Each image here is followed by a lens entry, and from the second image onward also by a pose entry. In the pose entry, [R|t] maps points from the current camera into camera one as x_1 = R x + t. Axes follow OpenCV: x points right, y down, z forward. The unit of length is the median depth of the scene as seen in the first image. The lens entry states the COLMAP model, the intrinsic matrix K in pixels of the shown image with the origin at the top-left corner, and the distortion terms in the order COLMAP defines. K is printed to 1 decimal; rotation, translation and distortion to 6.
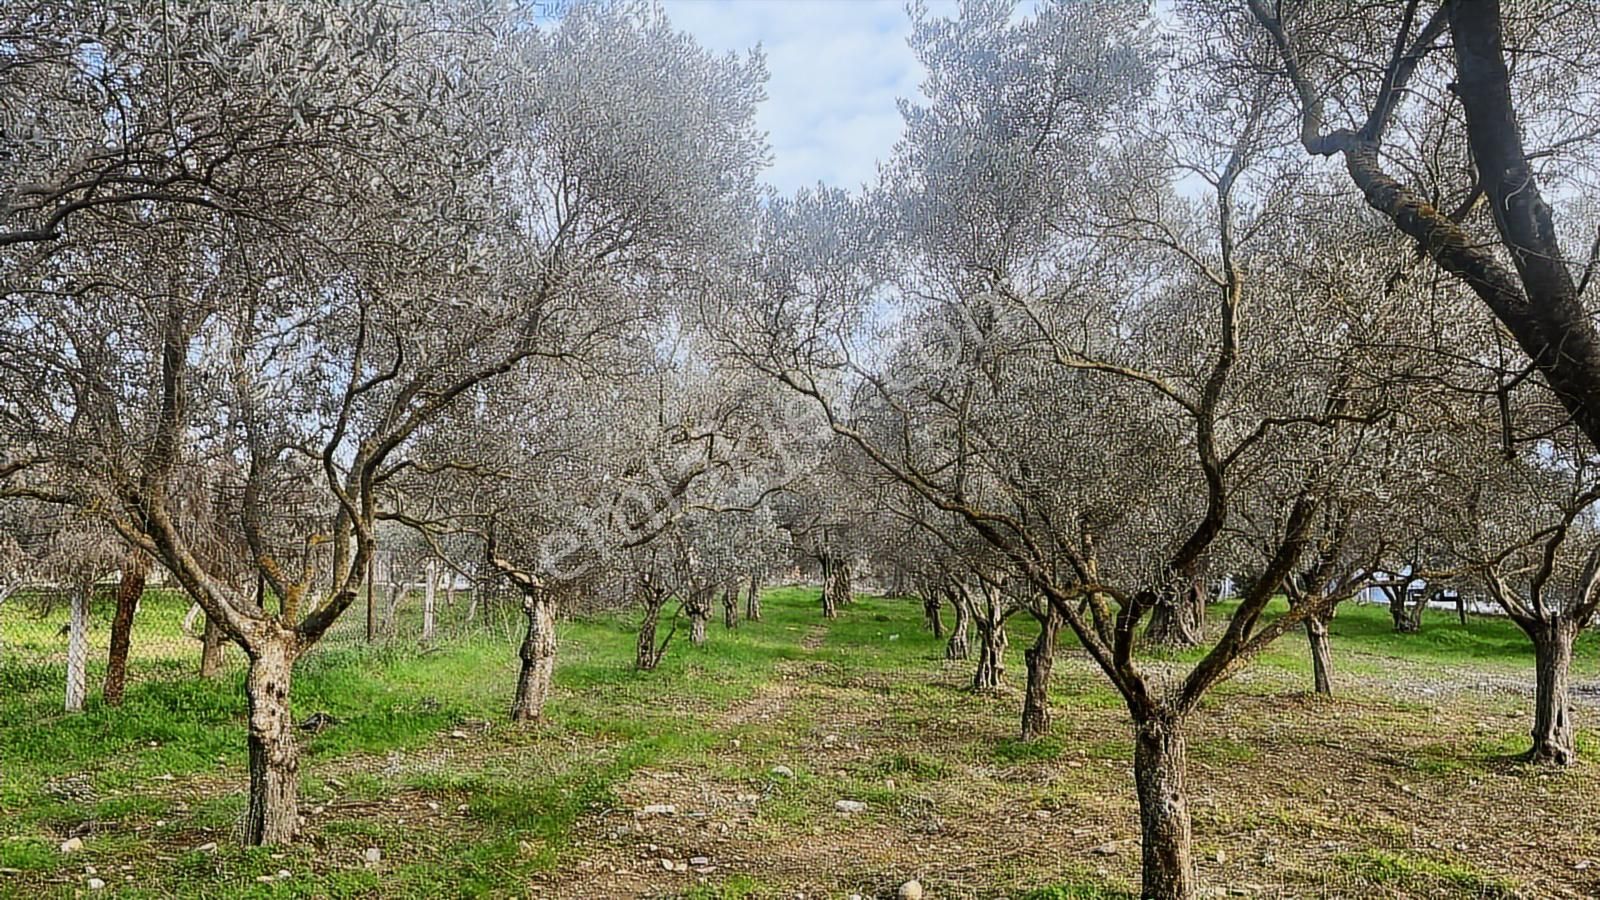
lens RADIAL K [[1137.3, 0, 800.0], [0, 1137.3, 450.0], [0, 0, 1]] dist [0.016337, 0.000005]
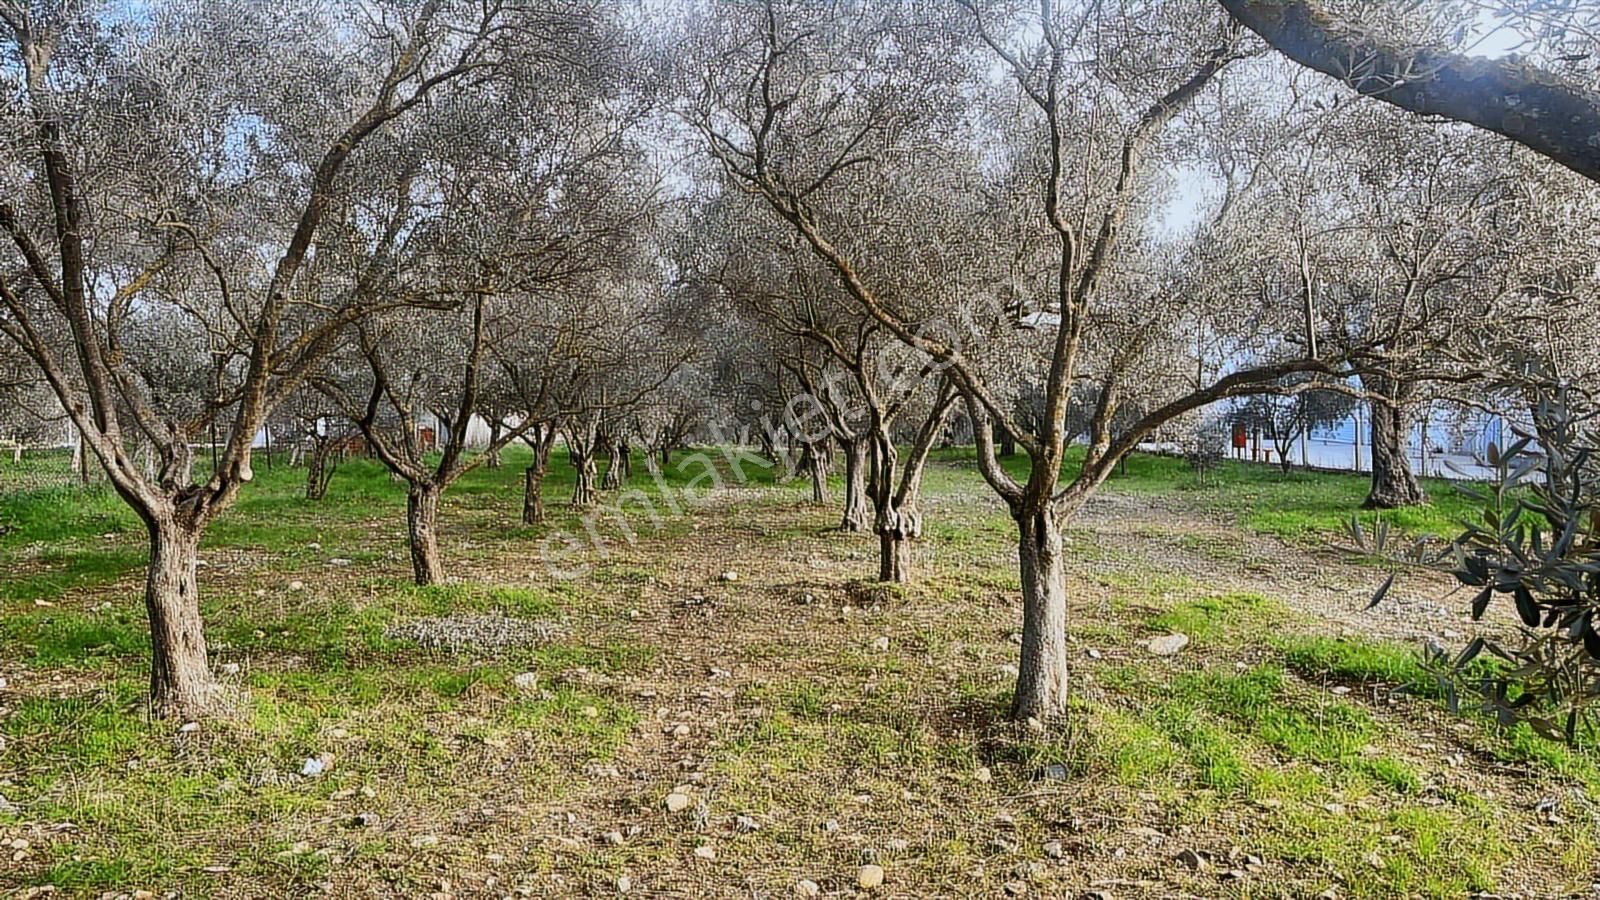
lens RADIAL K [[1137.3, 0, 800.0], [0, 1137.3, 450.0], [0, 0, 1]] dist [0.016337, 0.000005]
pose [[0.992696, -0.020043, 0.118967, 0.272699], [0.005000, 0.992091, 0.125419, -0.020520], [-0.120540, -0.123909, 0.984945, -0.342209]]
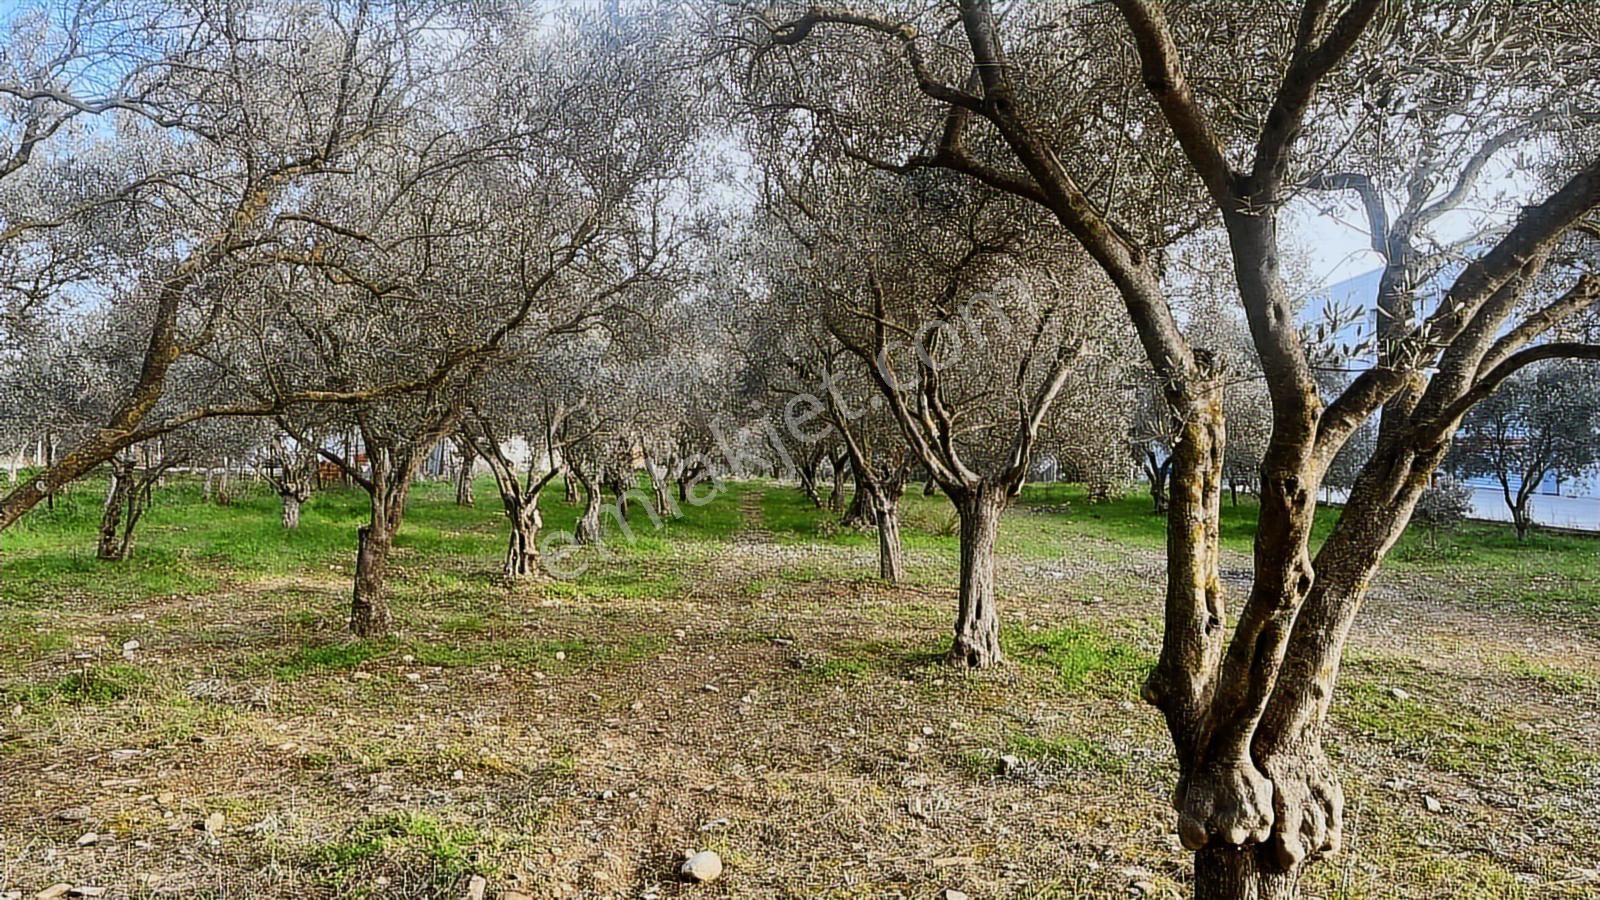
lens RADIAL K [[1137.3, 0, 800.0], [0, 1137.3, 450.0], [0, 0, 1]] dist [0.016337, 0.000005]
pose [[0.996440, -0.001330, 0.084299, 0.317290], [-0.006977, 0.995146, 0.098165, 0.031021], [-0.084021, -0.098404, 0.991593, 0.155519]]
